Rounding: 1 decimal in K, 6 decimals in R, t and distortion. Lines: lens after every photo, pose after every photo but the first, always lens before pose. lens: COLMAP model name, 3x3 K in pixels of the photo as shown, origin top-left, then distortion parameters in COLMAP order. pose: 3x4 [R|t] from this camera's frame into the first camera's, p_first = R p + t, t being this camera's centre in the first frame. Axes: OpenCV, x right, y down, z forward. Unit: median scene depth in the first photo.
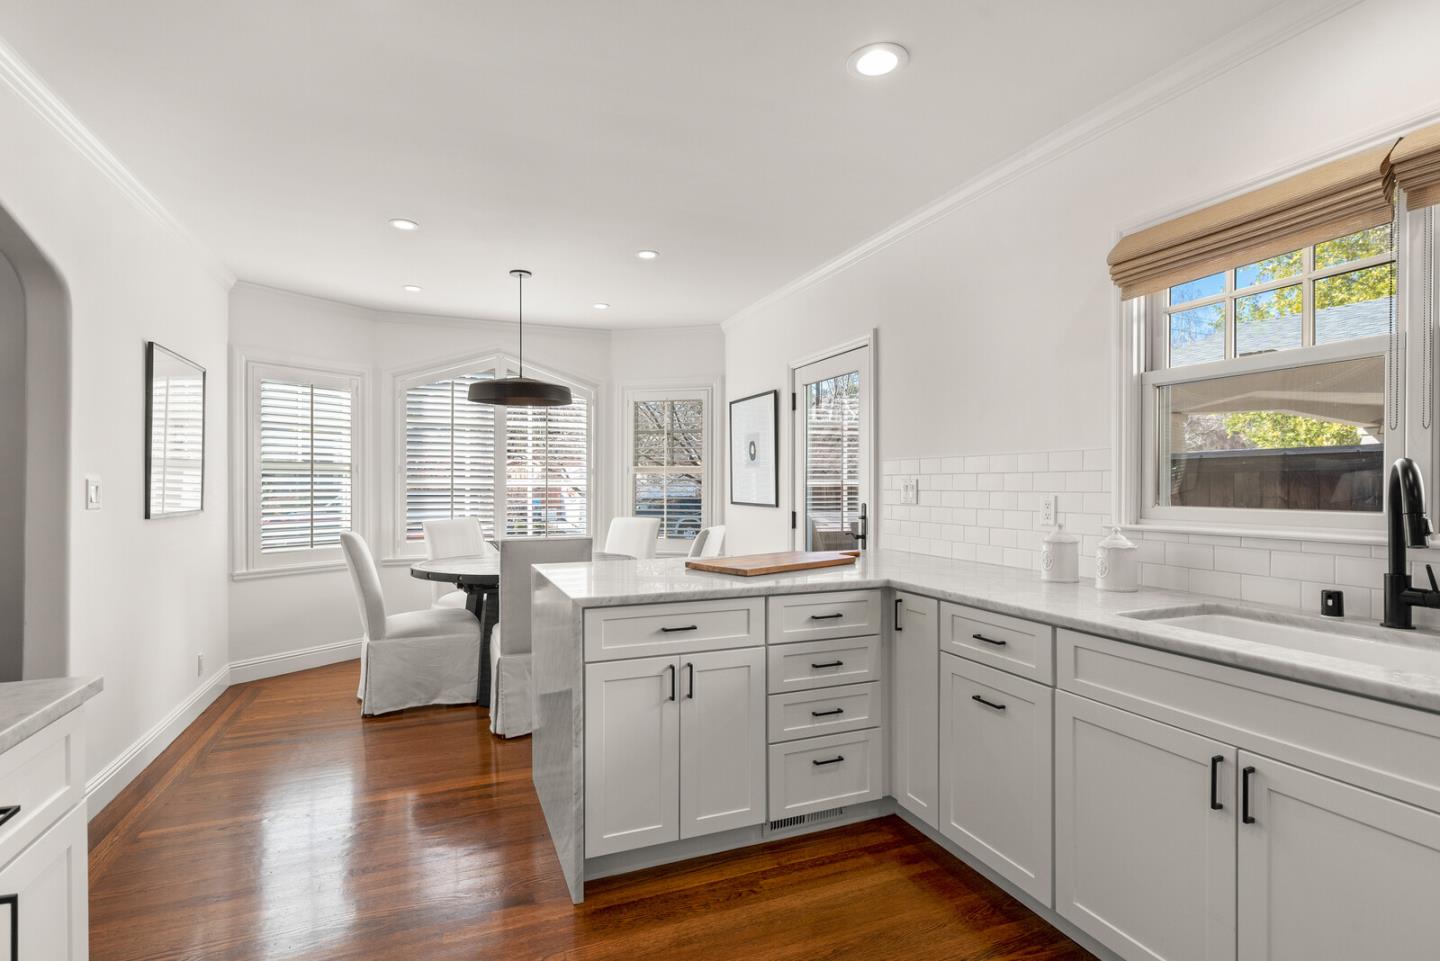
lens RADIAL K [[708.9, 0, 715.5], [0, 708.9, 483.4], [0, 0, 1]] dist [0.001314, -0.000018]
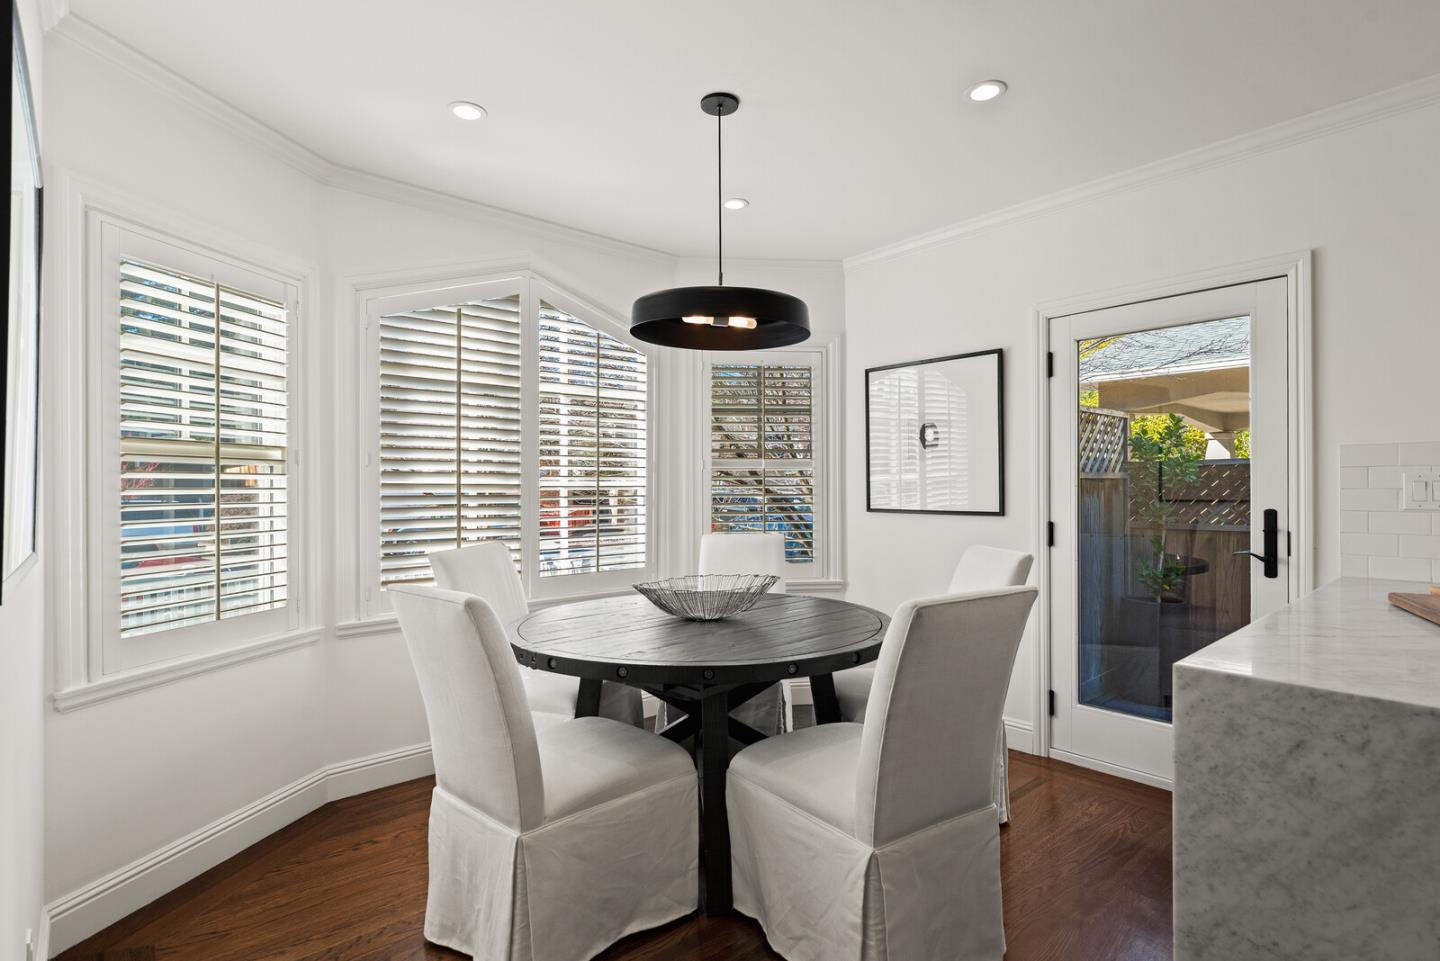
lens RADIAL K [[708.9, 0, 715.5], [0, 708.9, 483.4], [0, 0, 1]] dist [0.001314, -0.000018]
pose [[0.941791, -0.003717, 0.336178, -0.465598], [0.004924, 0.999984, -0.002739, 0.002335], [-0.336163, 0.004235, 0.941794, 0.478738]]
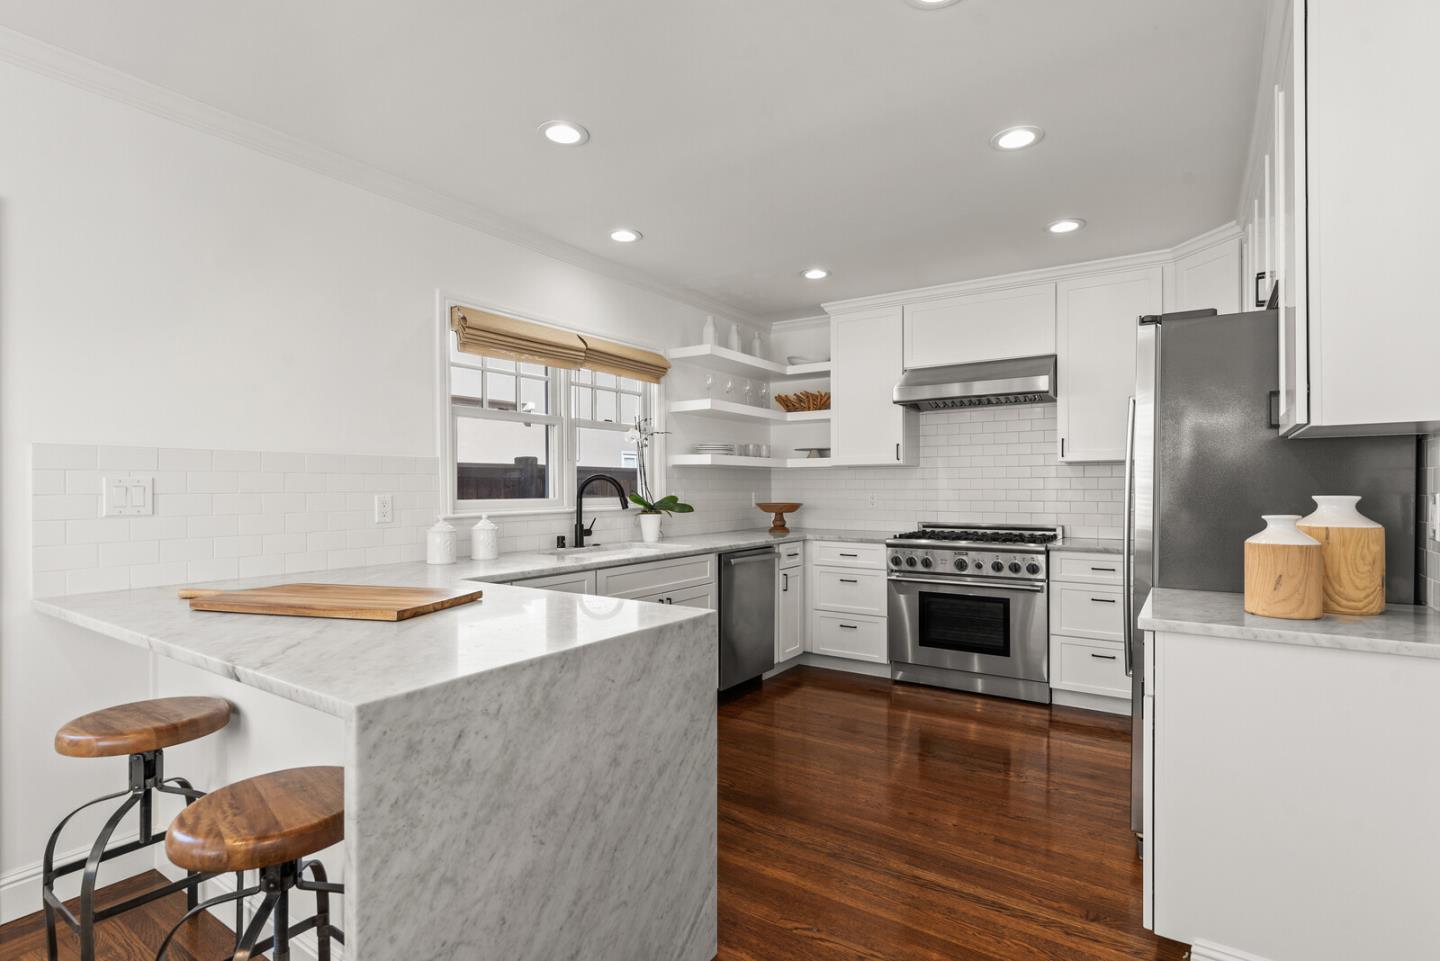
lens RADIAL K [[694.3, 0, 716.0], [0, 694.3, 513.0], [0, 0, 1]] dist [0.001695, 0.000087]
pose [[-0.556927, -0.027027, 0.830121, -0.448218], [0.003773, 0.999378, 0.035069, 0.005137], [-0.830553, 0.022663, -0.556479, 0.724044]]
